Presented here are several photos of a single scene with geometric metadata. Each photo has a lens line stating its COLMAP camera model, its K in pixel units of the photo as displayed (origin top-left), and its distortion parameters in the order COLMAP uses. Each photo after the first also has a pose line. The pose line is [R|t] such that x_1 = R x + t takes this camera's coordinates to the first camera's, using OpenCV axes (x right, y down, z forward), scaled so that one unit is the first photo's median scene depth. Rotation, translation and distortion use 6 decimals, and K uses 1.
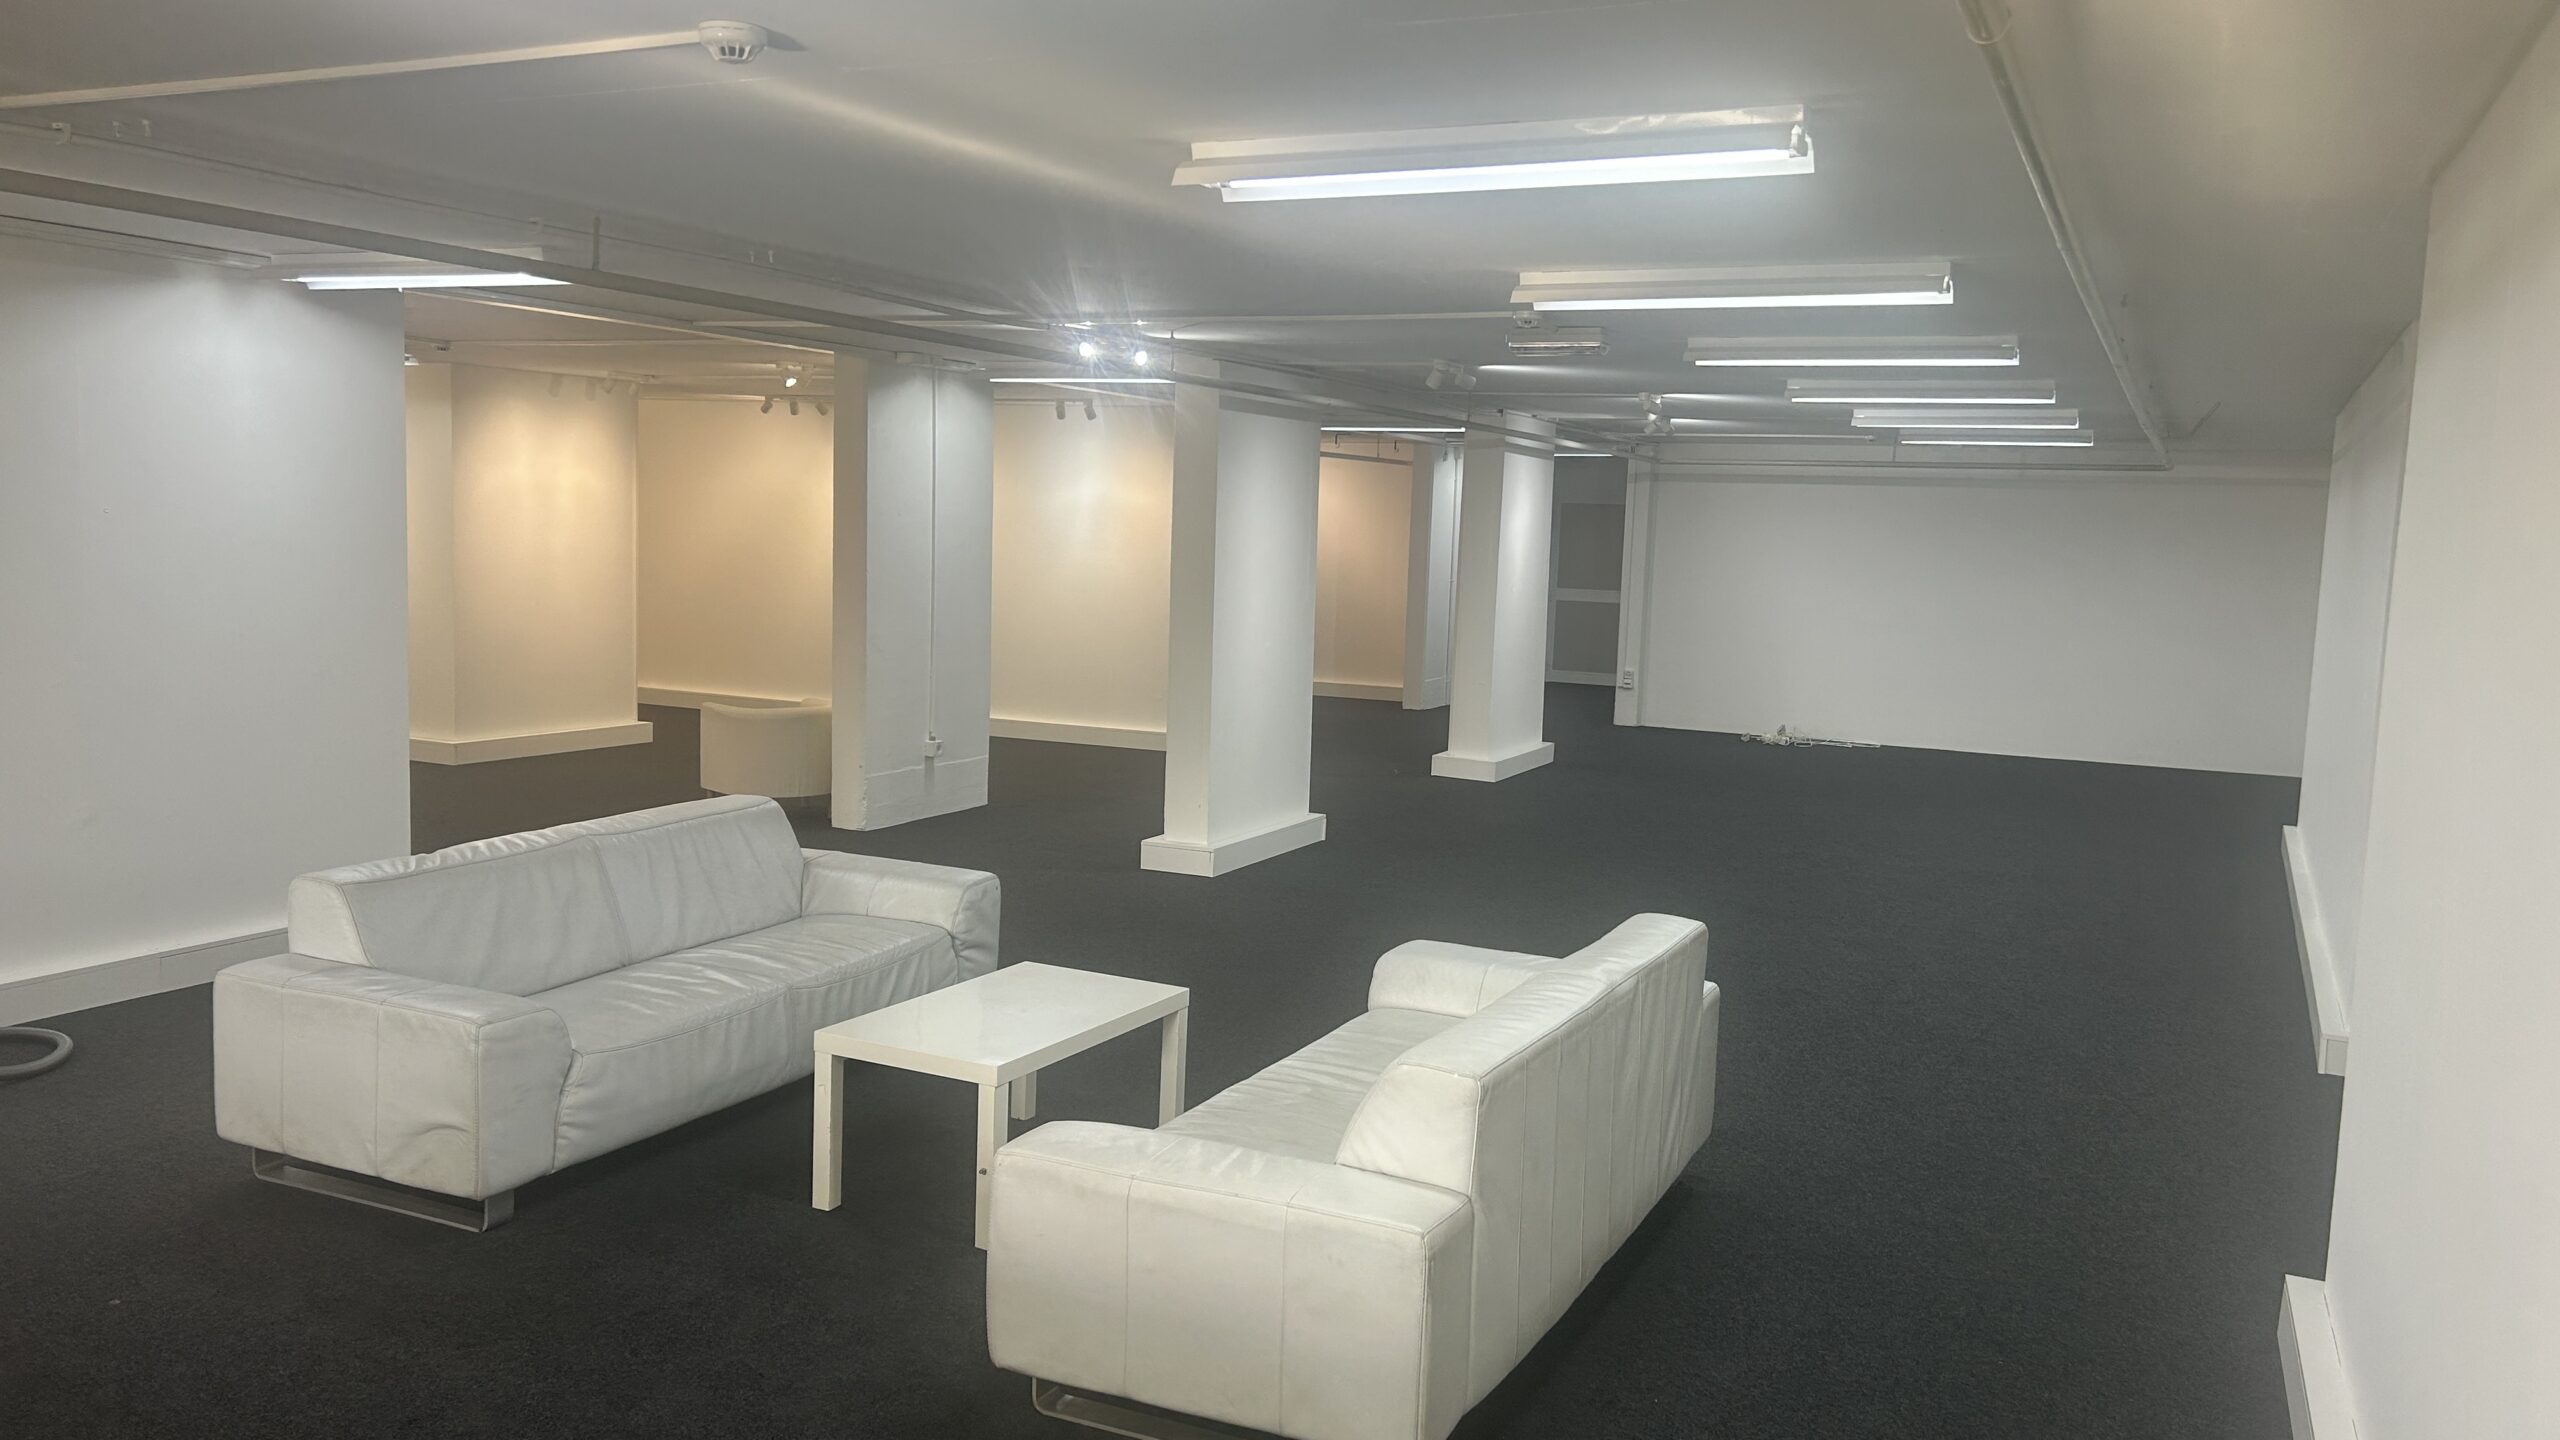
lens RADIAL K [[1934.3, 0, 1279.2], [0, 1934.3, 714.3], [0, 0, 1]] dist [0.058816, -0.078003]
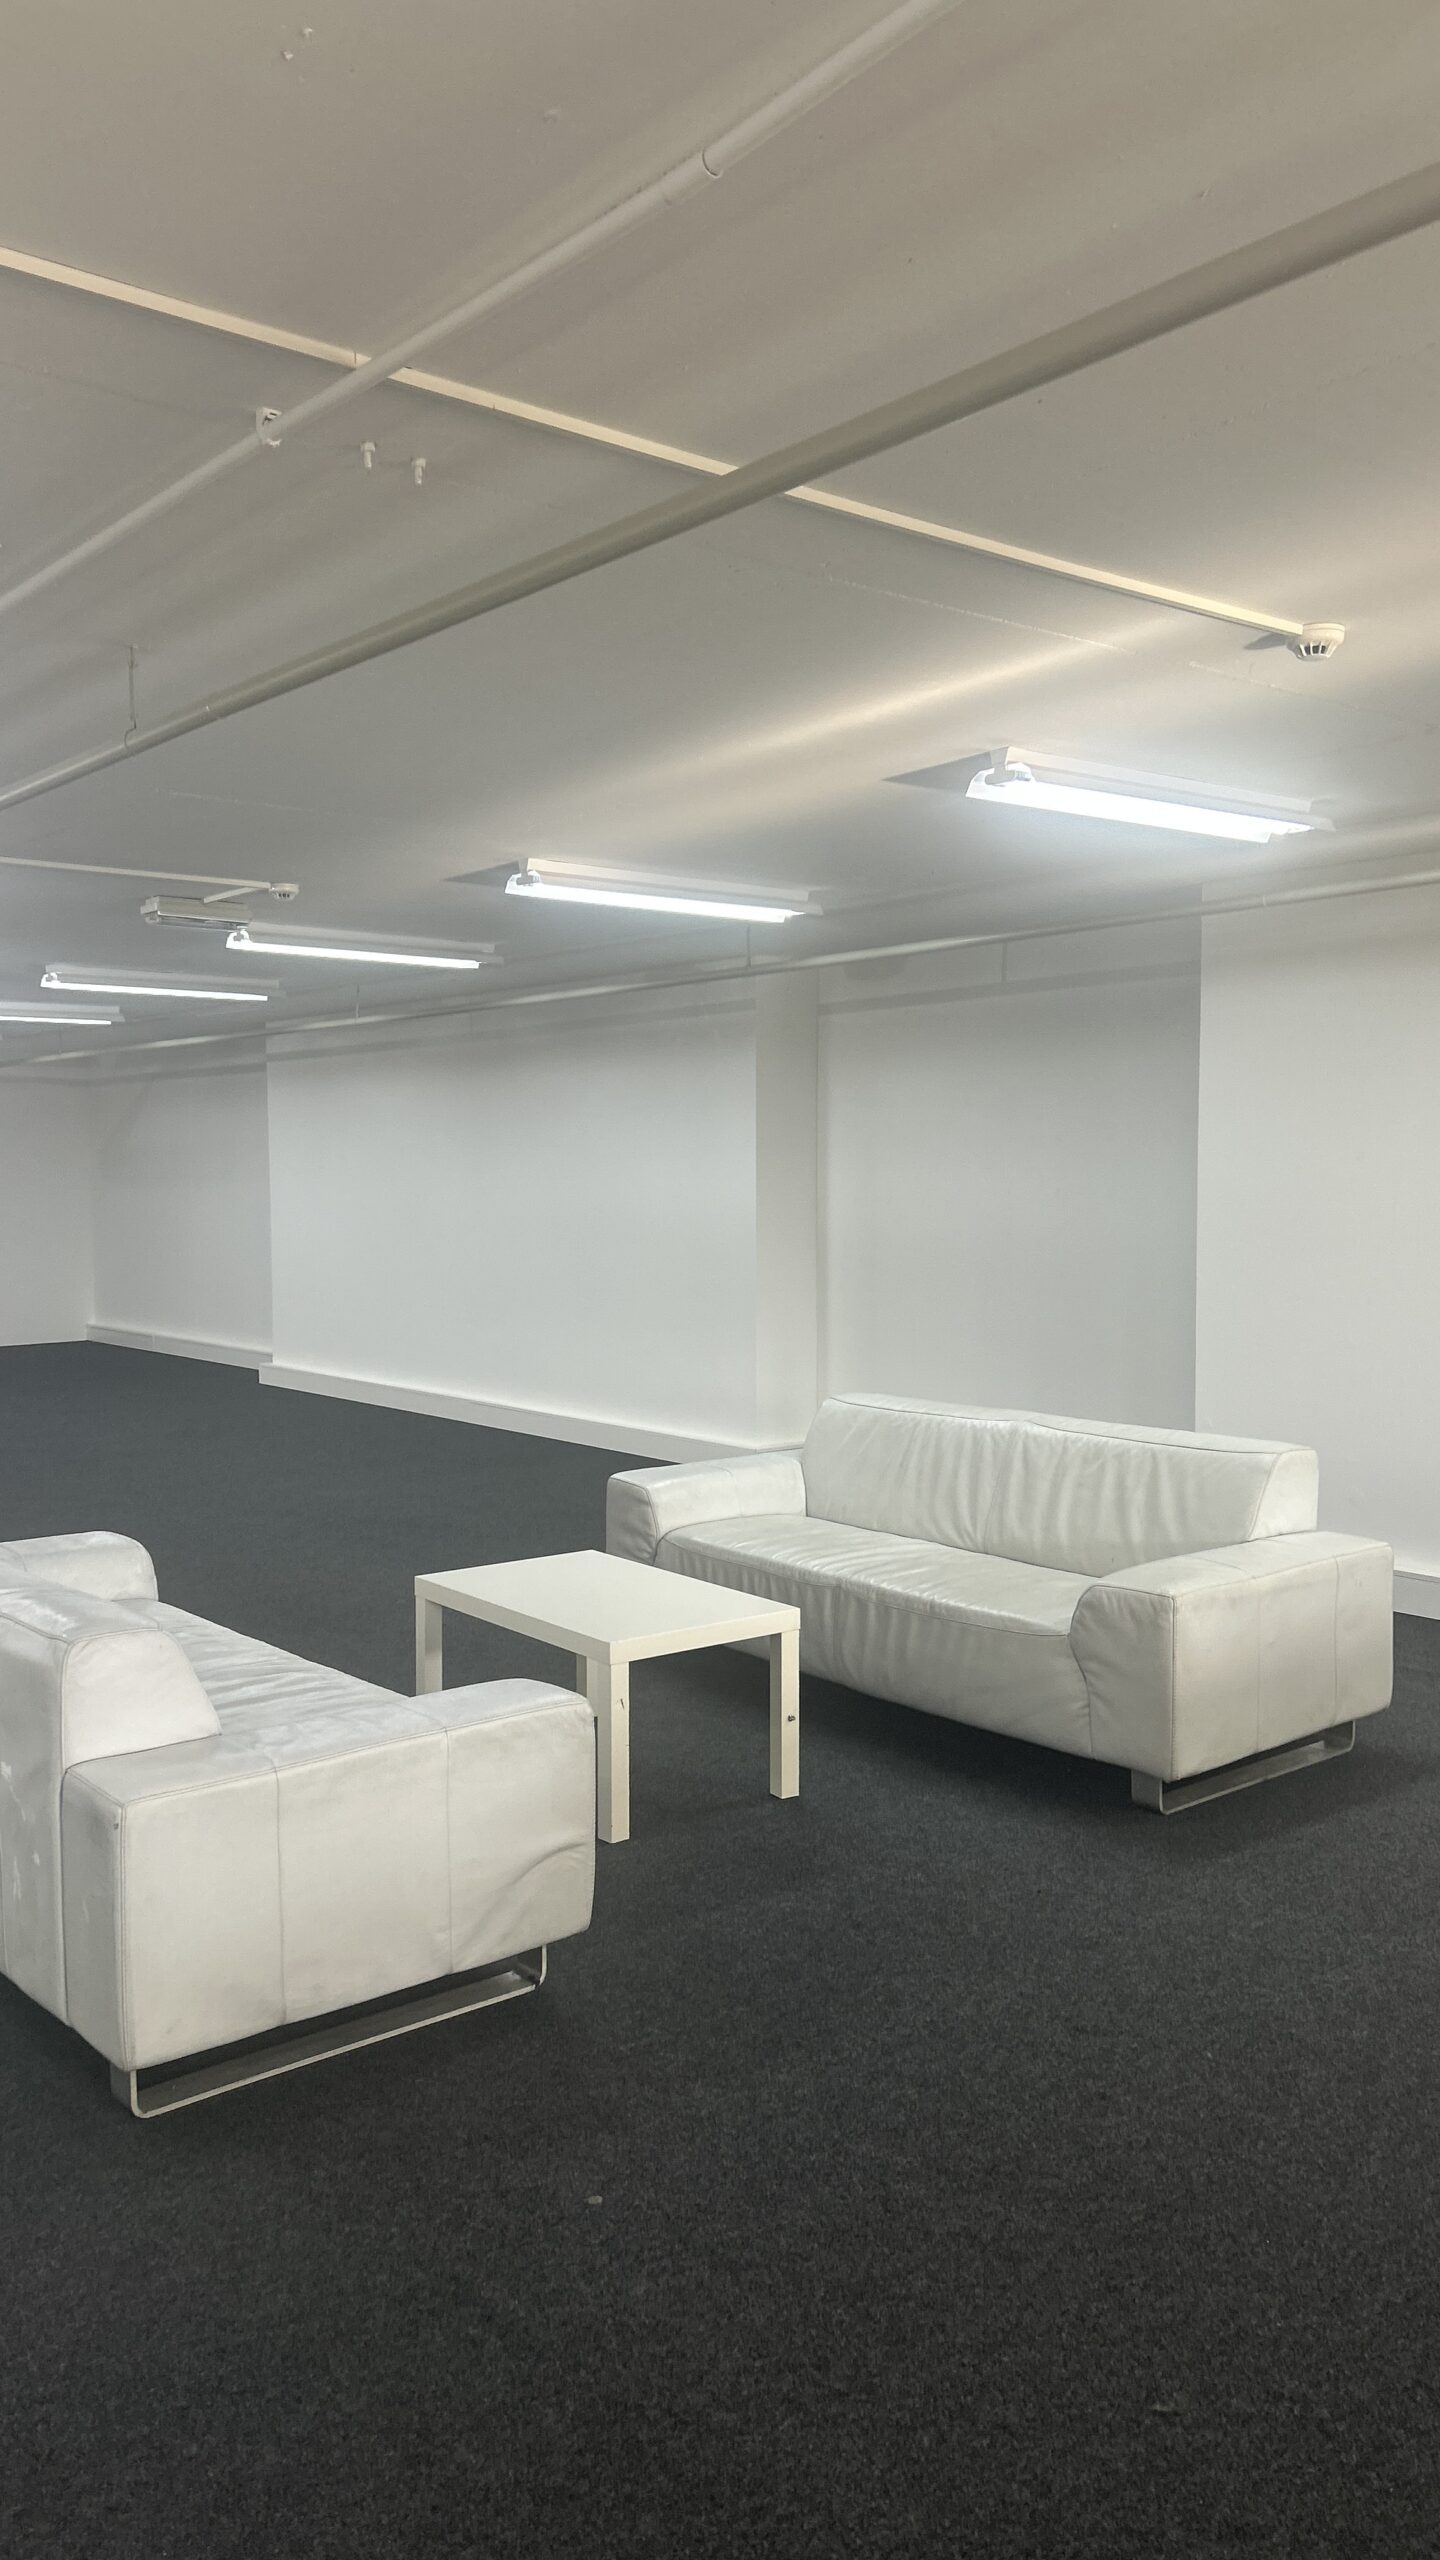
lens RADIAL K [[1934.3, 0, 706.7], [0, 1934.3, 1275.3], [0, 0, 1]] dist [0.058816, -0.078003]
pose [[0.428083, -0.086720, 0.899569, -0.838944], [0.111783, 0.992823, 0.042514, -0.031476], [-0.896800, 0.082357, 0.434704, 0.466482]]
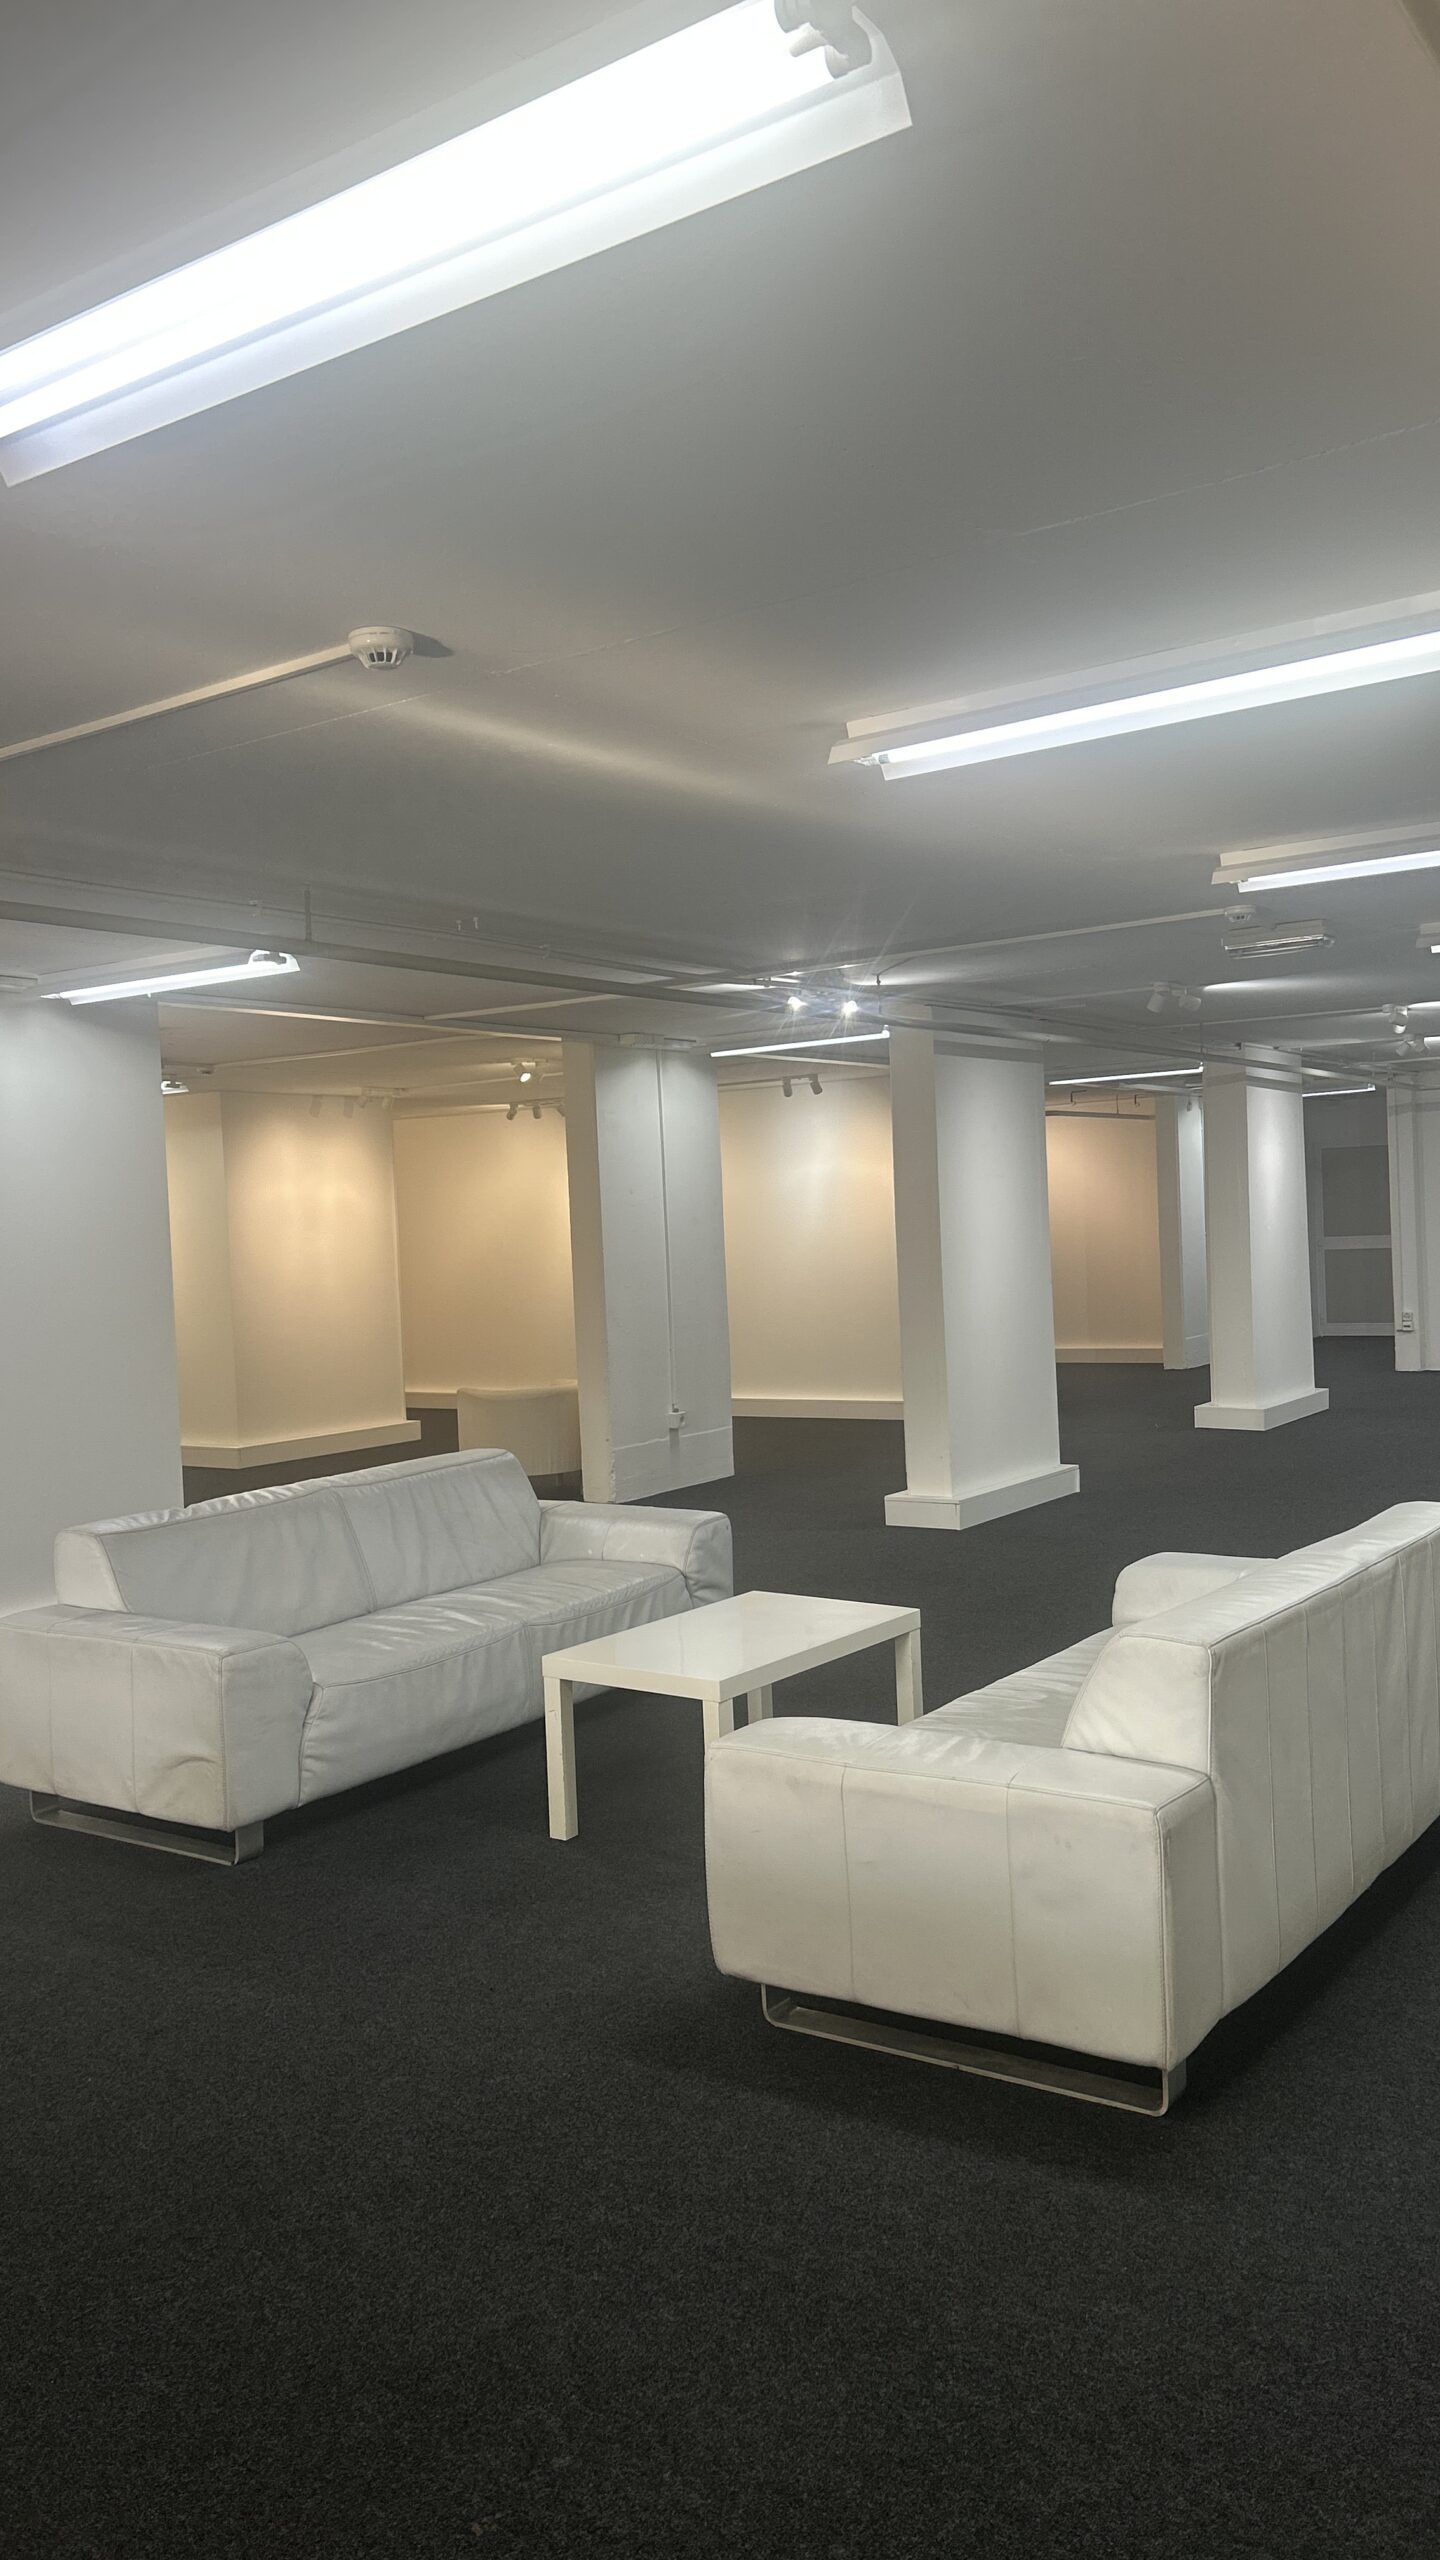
lens RADIAL K [[1934.3, 0, 701.2], [0, 1934.3, 1276.5], [0, 0, 1]] dist [0.058816, -0.078003]
pose [[0.982358, -0.072116, -0.172545, 0.022958], [0.059187, 0.995120, -0.078944, 0.043355], [0.177396, 0.067339, 0.981833, 0.018886]]
